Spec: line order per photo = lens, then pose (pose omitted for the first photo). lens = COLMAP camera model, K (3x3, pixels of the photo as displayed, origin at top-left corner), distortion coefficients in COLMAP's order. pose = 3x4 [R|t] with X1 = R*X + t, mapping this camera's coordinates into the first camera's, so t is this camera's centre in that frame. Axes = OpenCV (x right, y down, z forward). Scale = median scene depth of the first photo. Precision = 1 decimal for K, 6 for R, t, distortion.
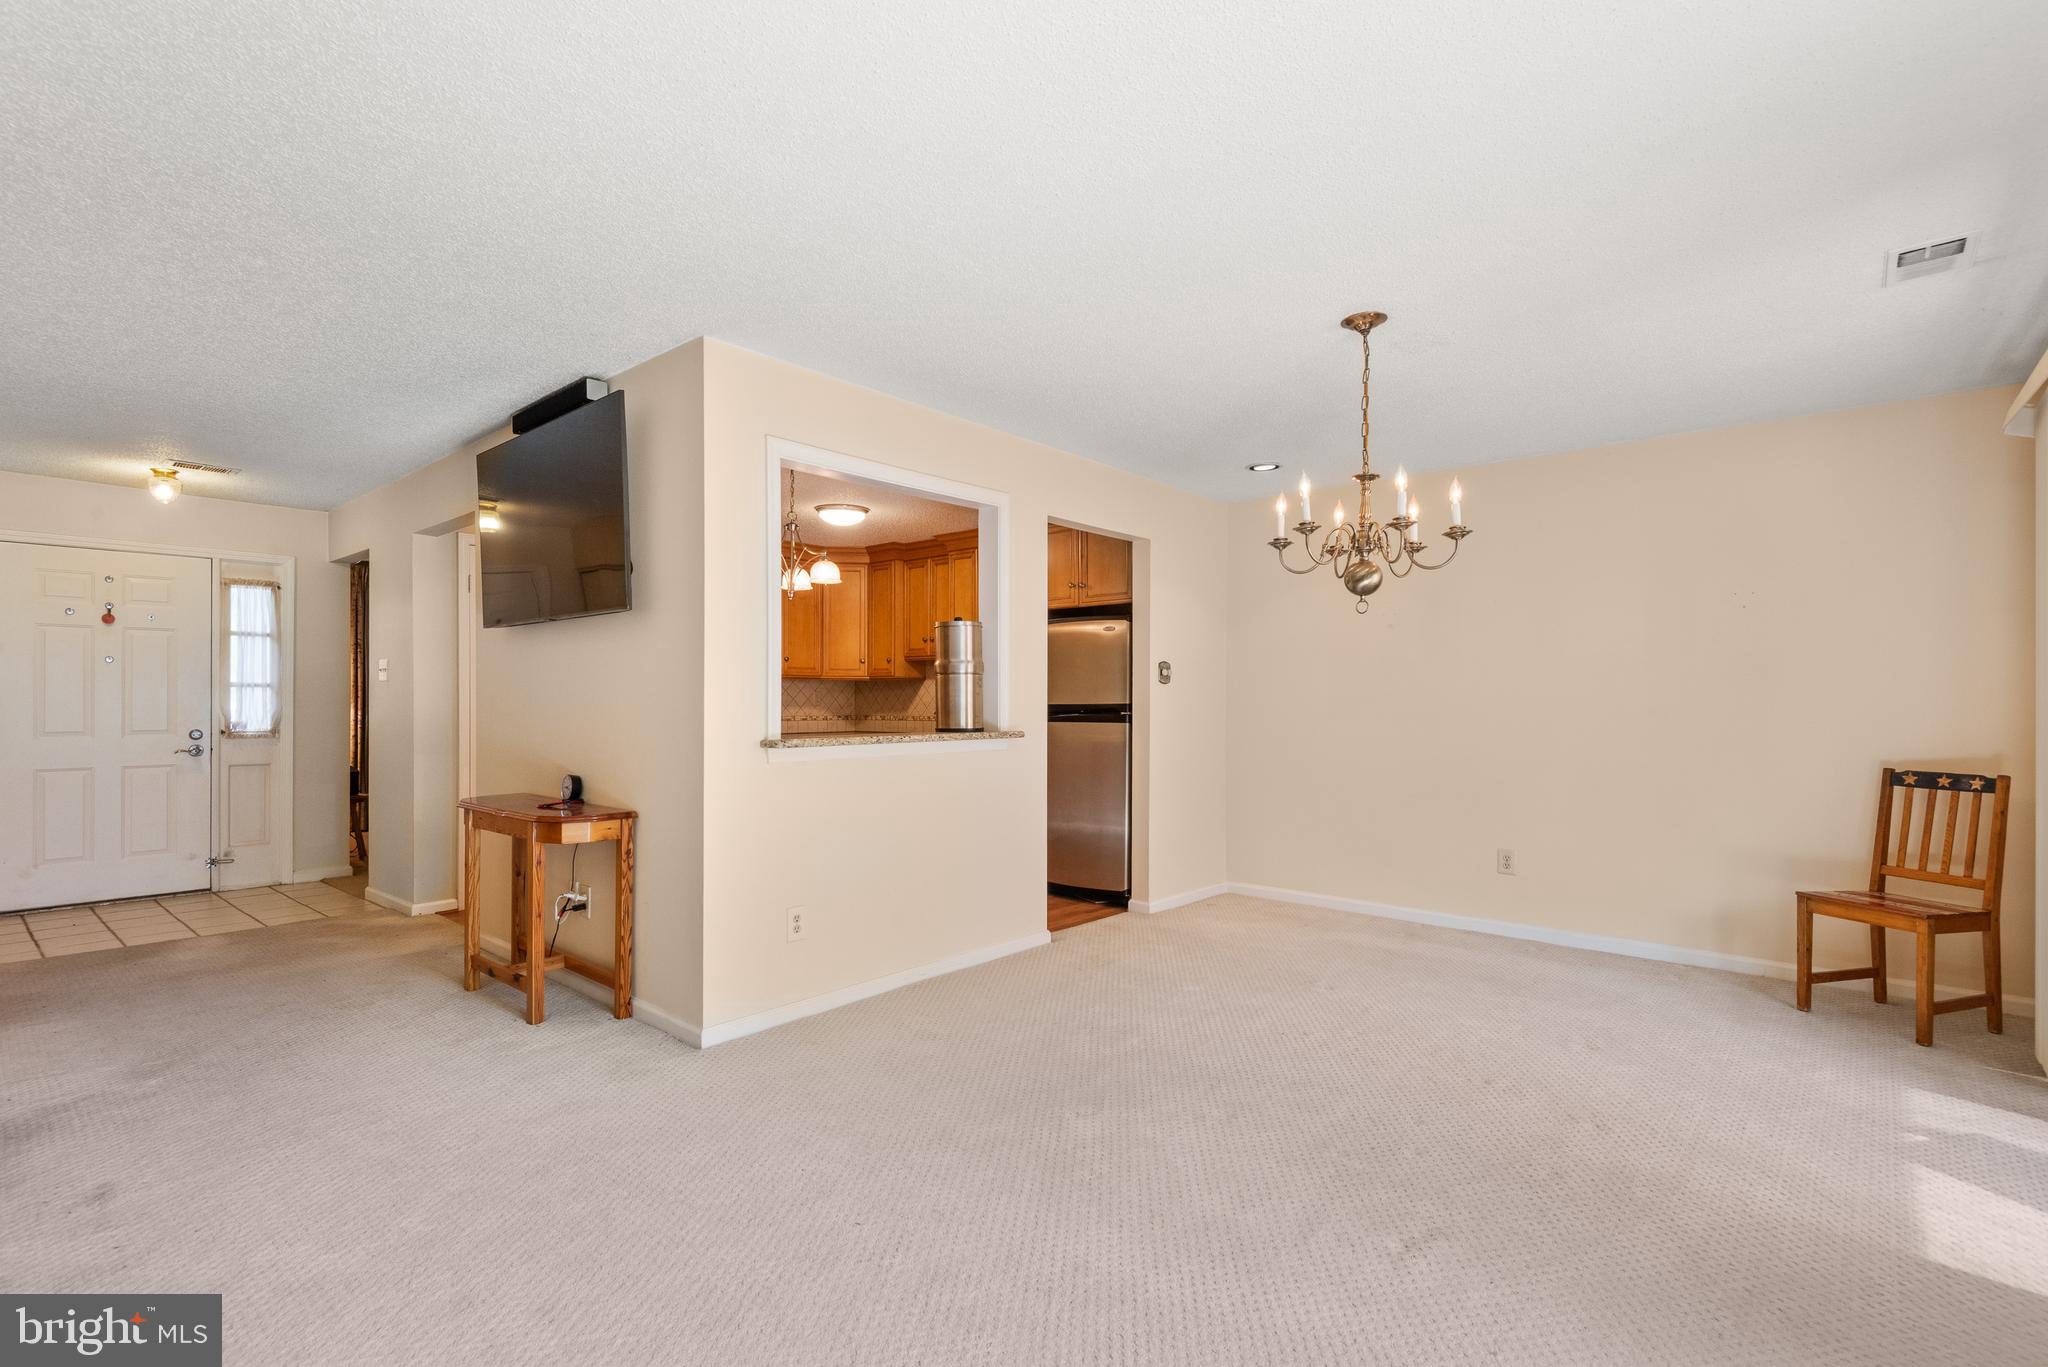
lens RADIAL K [[948.4, 0, 1018.8], [0, 948.4, 689.1], [0, 0, 1]] dist [0.030373, -0.017350]
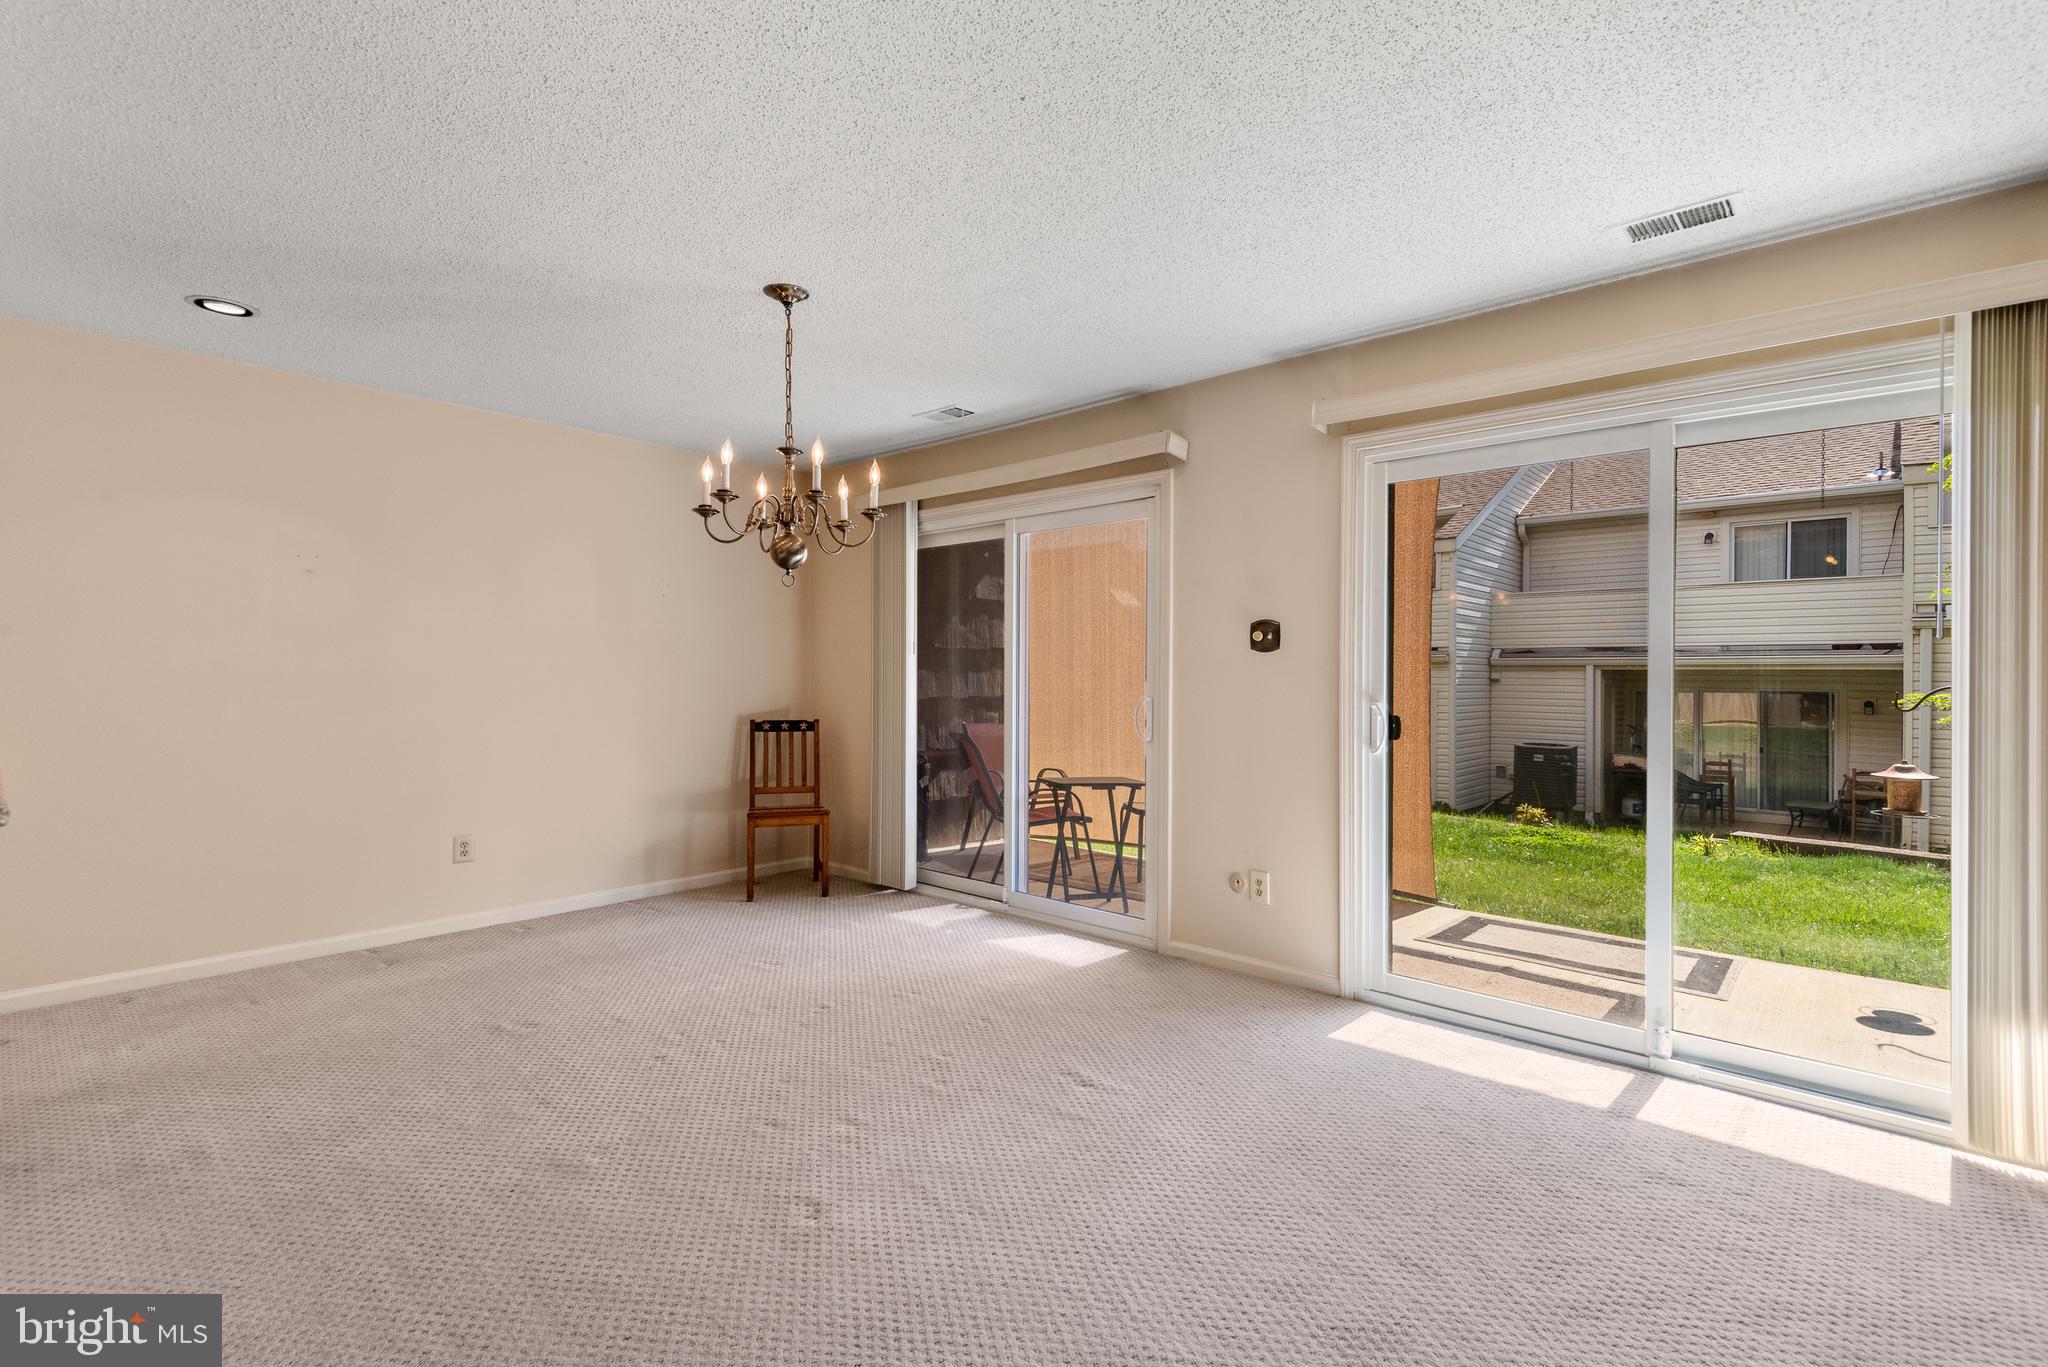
lens RADIAL K [[948.4, 0, 1024.0], [0, 948.4, 672.7], [0, 0, 1]] dist [0.030373, -0.017350]
pose [[0.006098, -0.000532, 0.999981, -0.453506], [-0.017569, 0.999845, 0.000639, 0.004213], [-0.999827, -0.017572, 0.006088, 0.531448]]
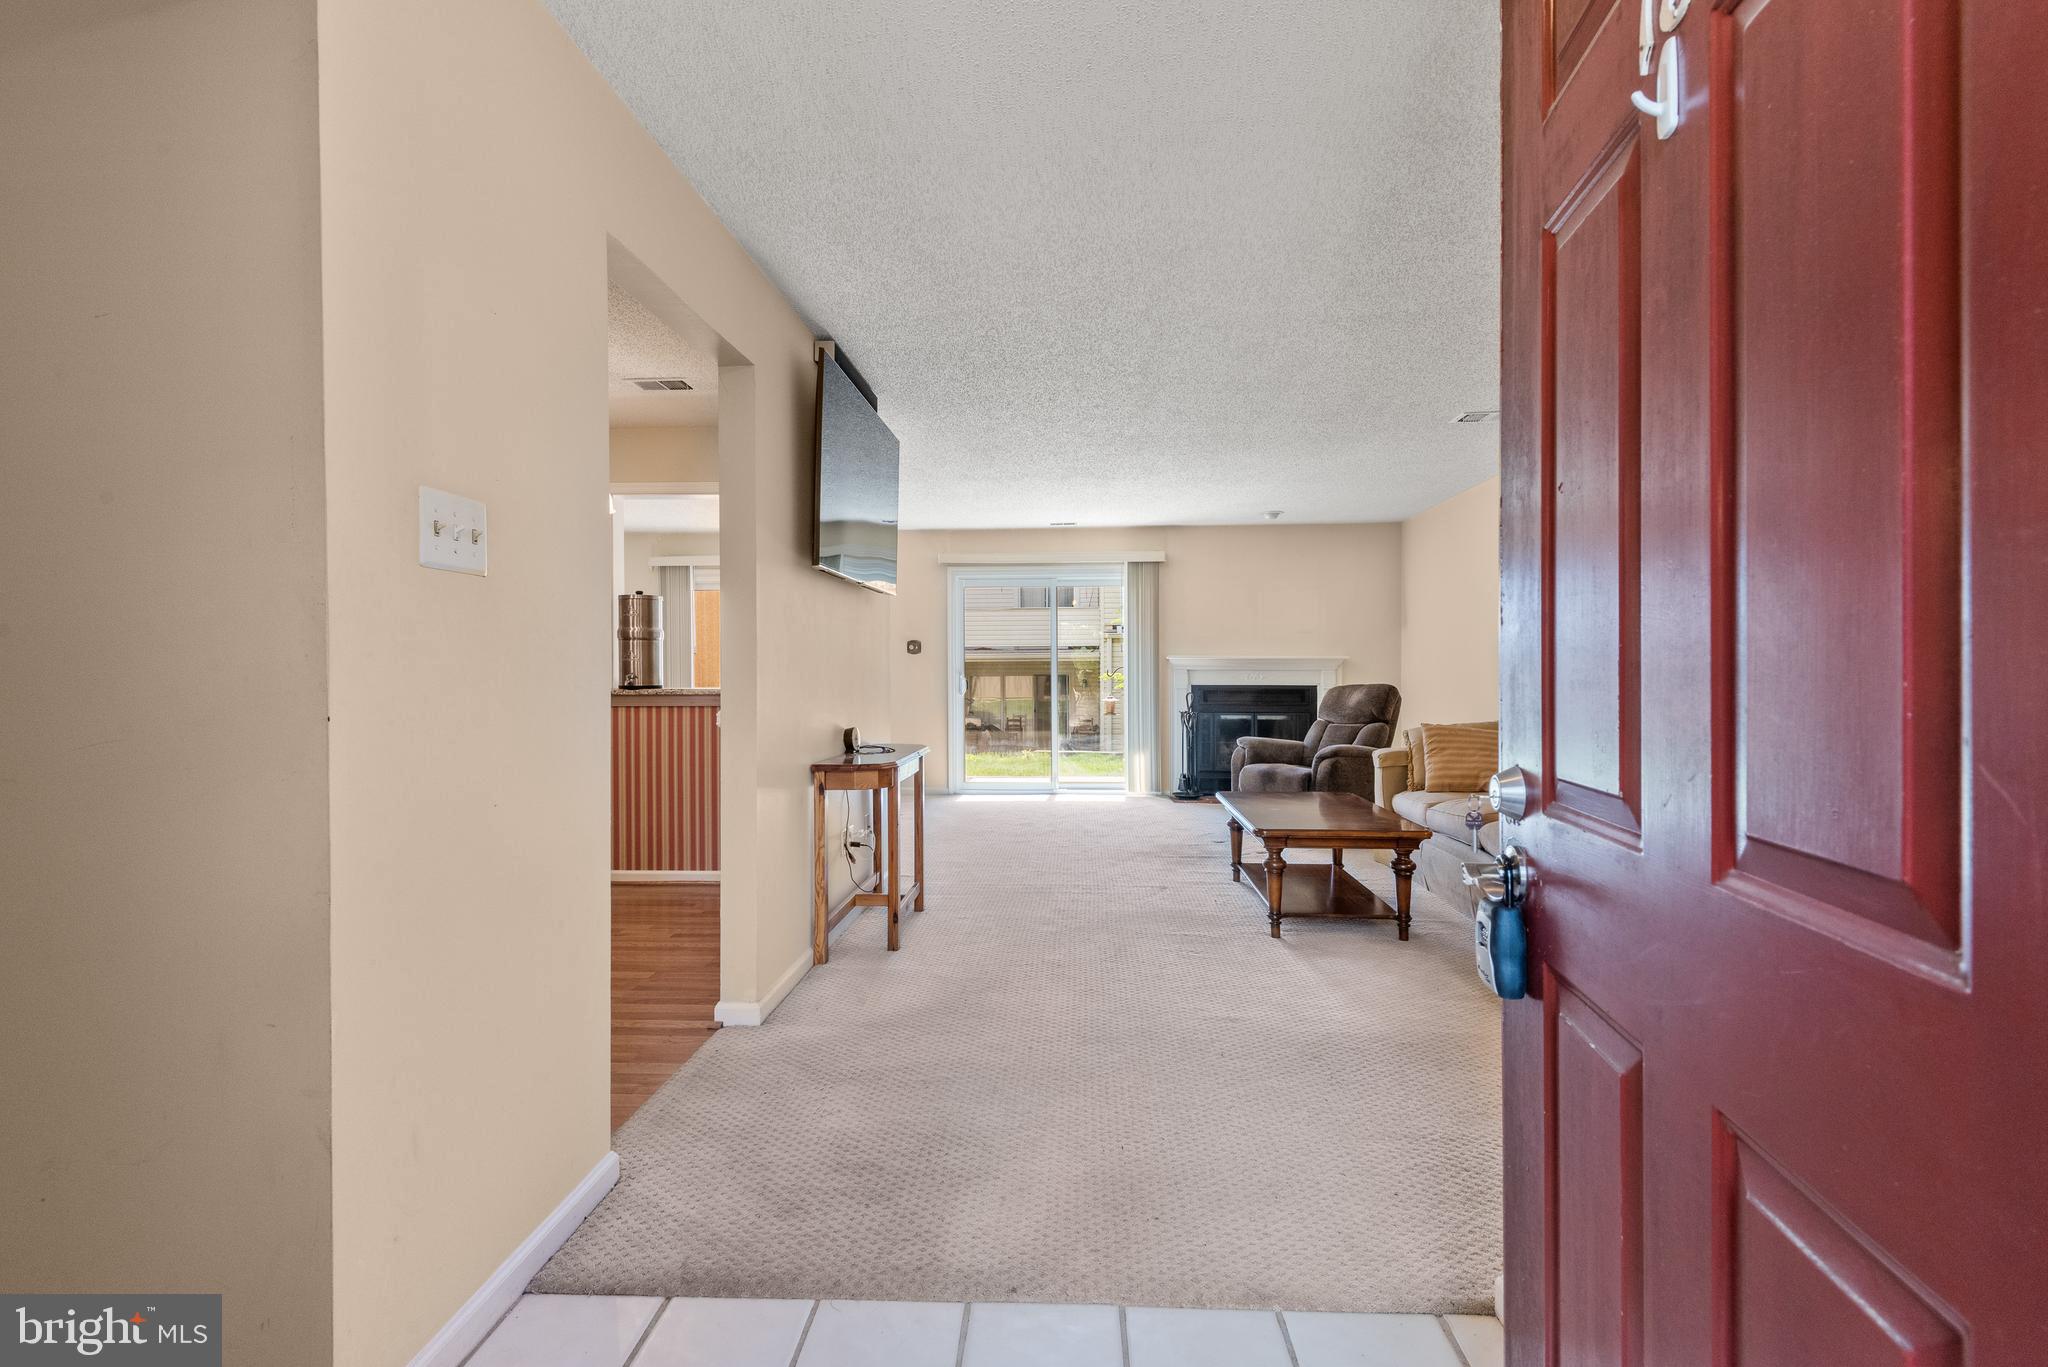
lens RADIAL K [[948.4, 0, 1018.0], [0, 948.4, 660.1], [0, 0, 1]] dist [0.030373, -0.017350]
pose [[-0.611276, 0.009457, 0.791361, -1.313250], [-0.005059, 0.999861, -0.015856, 0.025902], [-0.791402, -0.013696, -0.611143, 1.373317]]
